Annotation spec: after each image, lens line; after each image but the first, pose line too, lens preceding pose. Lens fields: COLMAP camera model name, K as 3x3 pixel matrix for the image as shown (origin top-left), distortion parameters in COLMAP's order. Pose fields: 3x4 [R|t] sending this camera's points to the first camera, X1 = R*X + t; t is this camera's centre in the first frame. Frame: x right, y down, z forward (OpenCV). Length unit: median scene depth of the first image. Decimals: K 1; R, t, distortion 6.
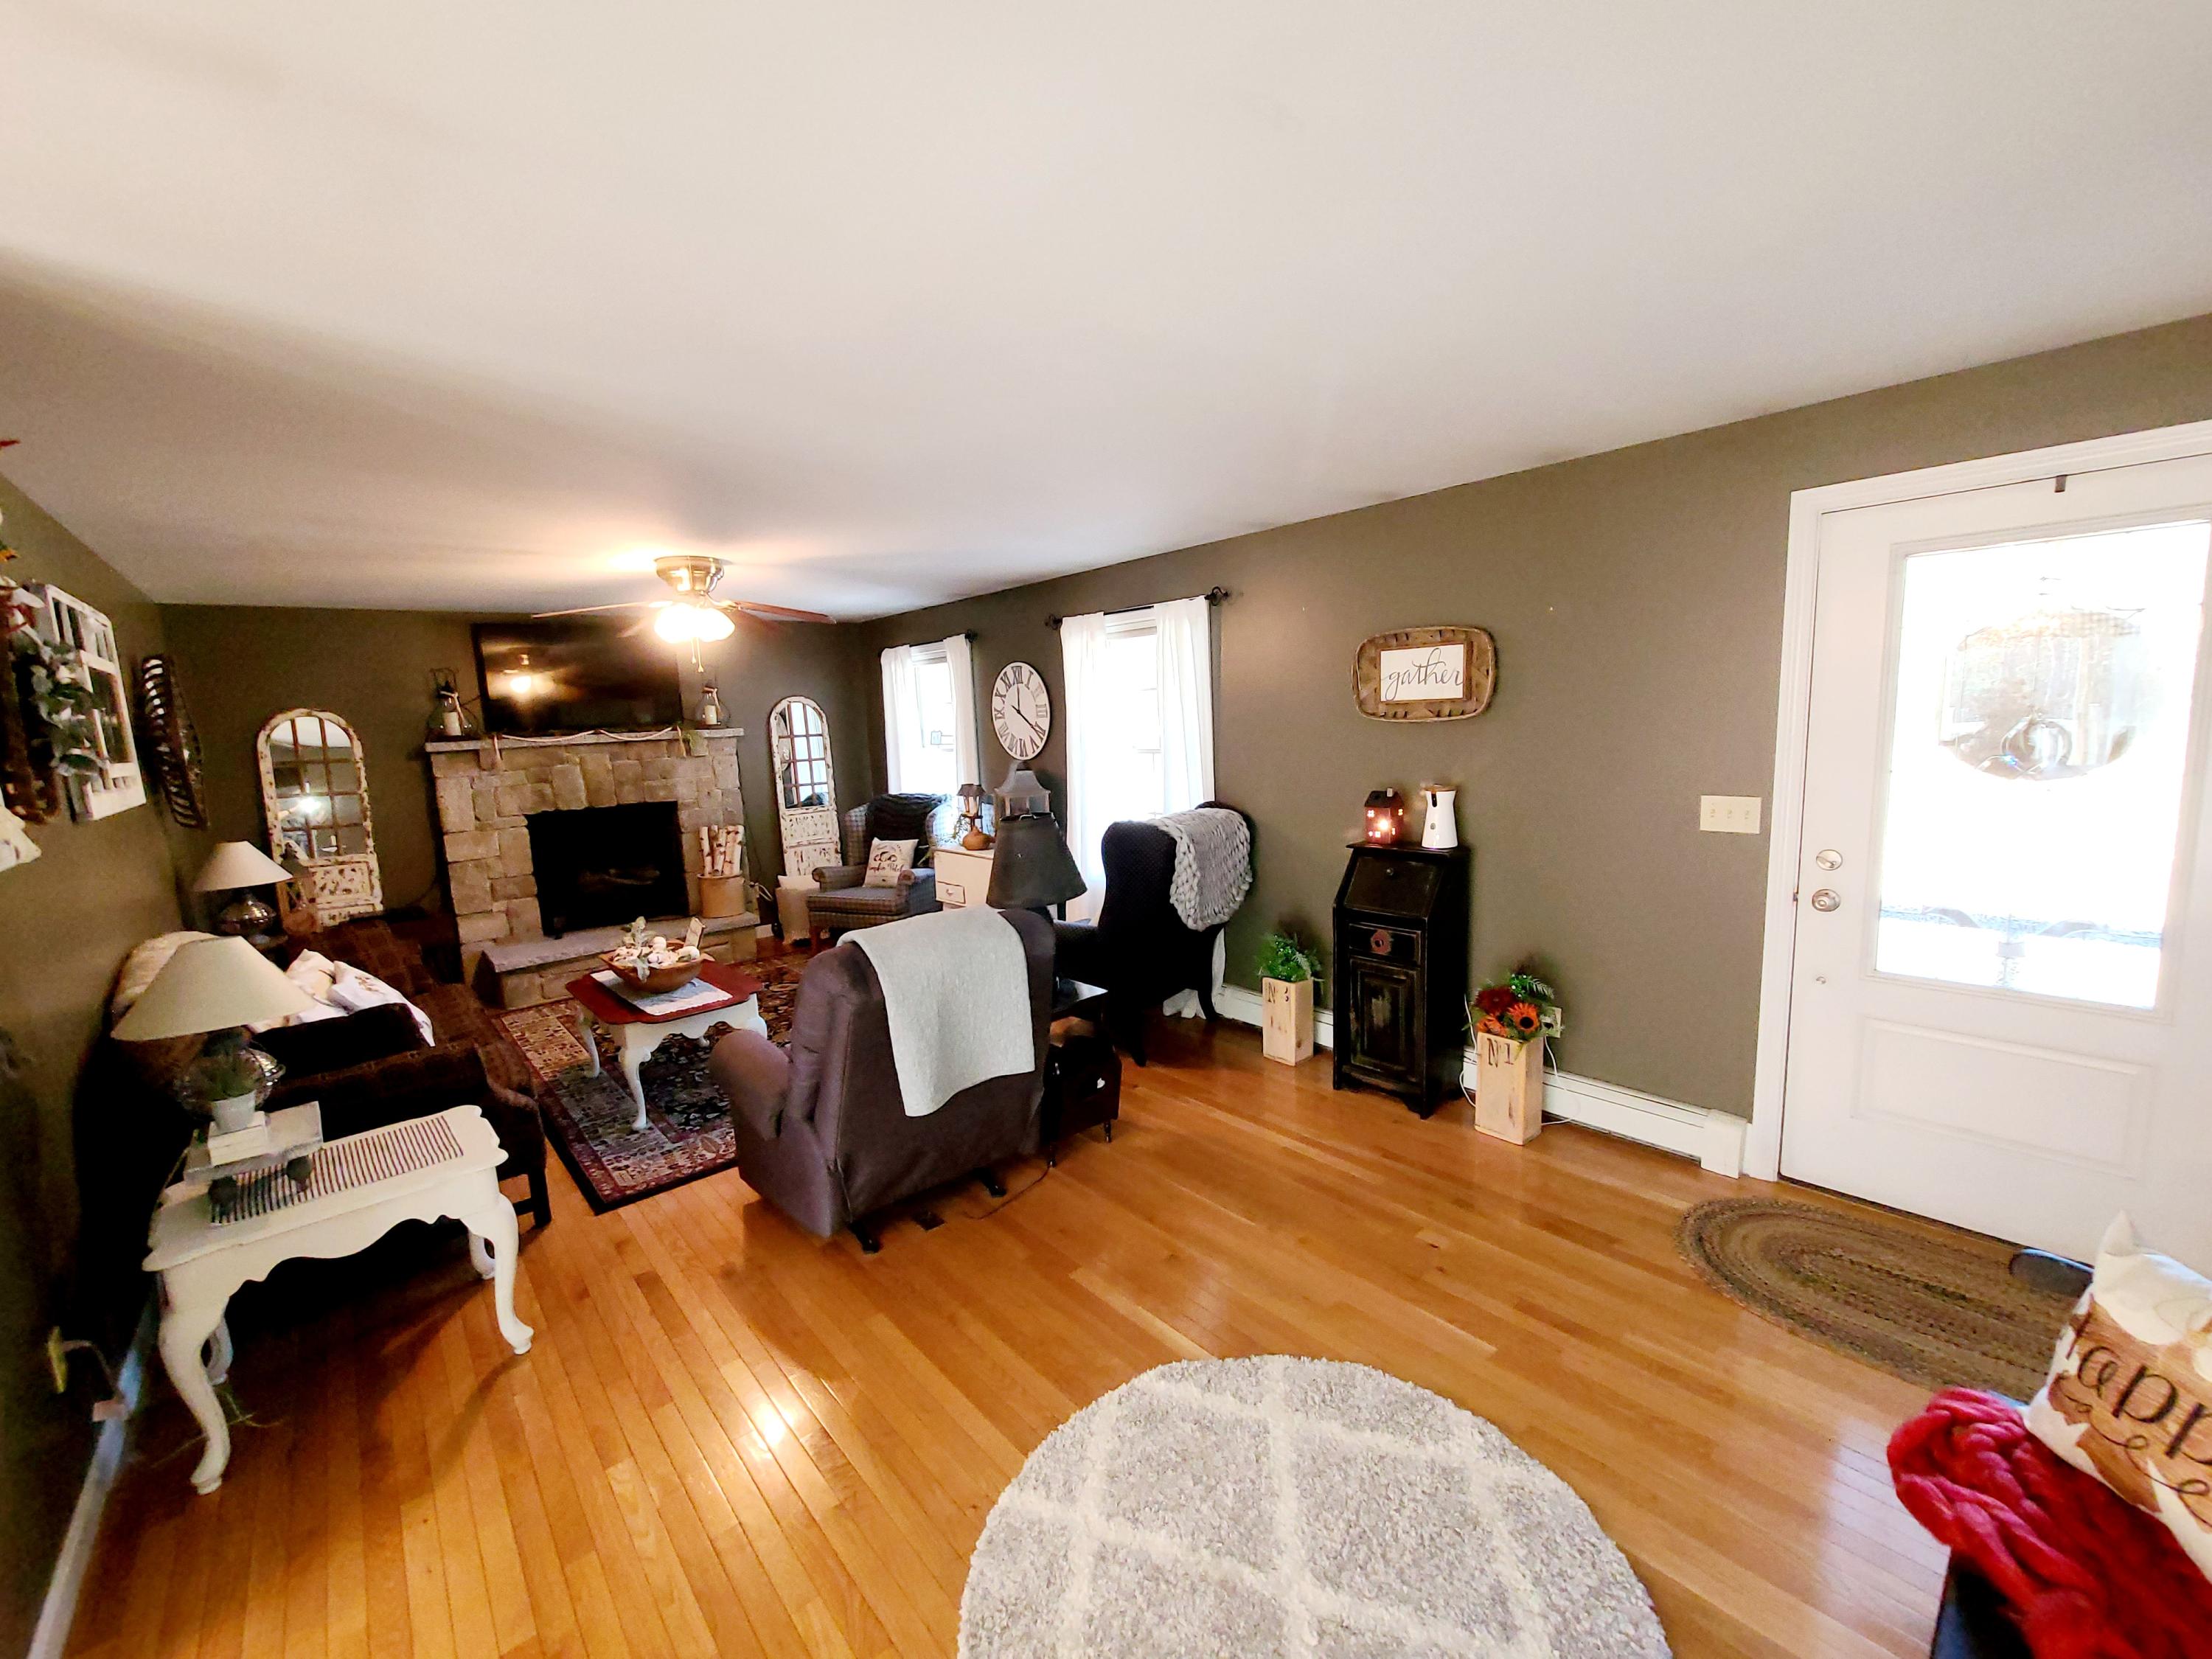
lens RADIAL K [[903.4, 0, 1105.8], [0, 903.4, 838.0], [0, 0, 1]] dist [-0.002437, 0.000376]
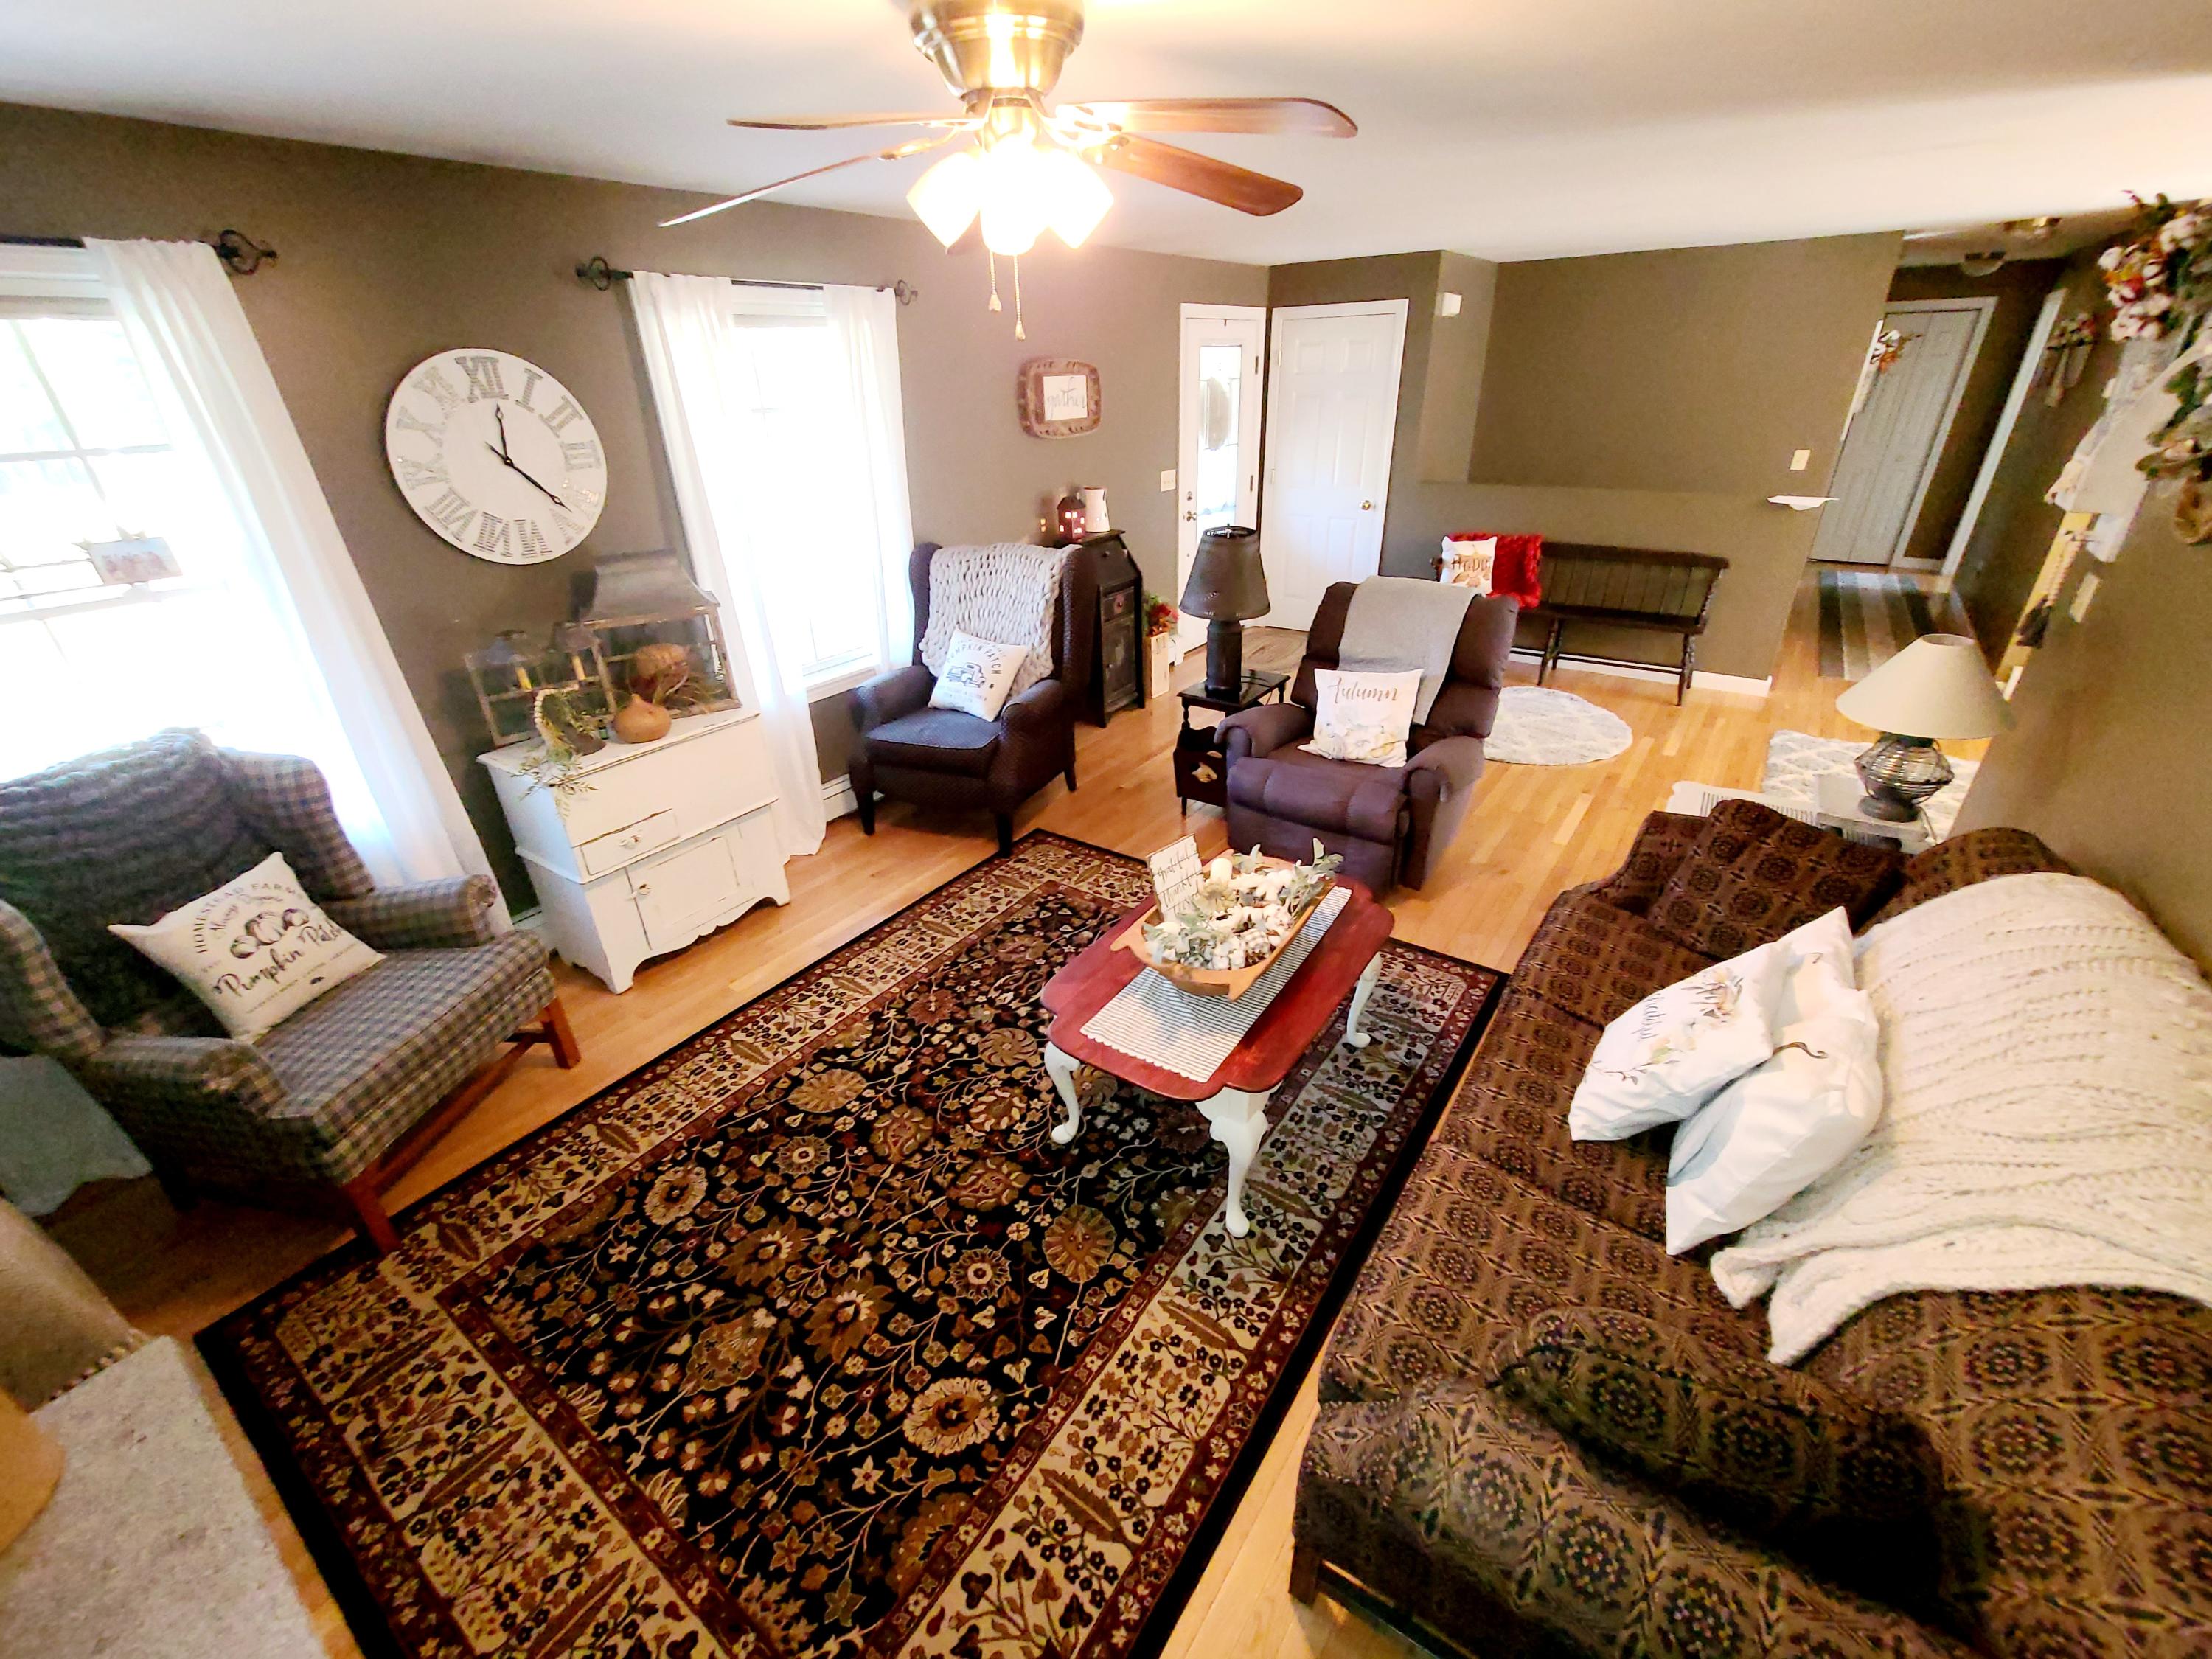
lens RADIAL K [[903.4, 0, 1105.8], [0, 903.4, 838.0], [0, 0, 1]] dist [-0.002437, 0.000376]
pose [[-0.224276, -0.401343, 0.888045, -0.815805], [0.177561, 0.879176, 0.442179, -0.143548], [-0.958213, 0.256853, -0.125915, 0.964023]]
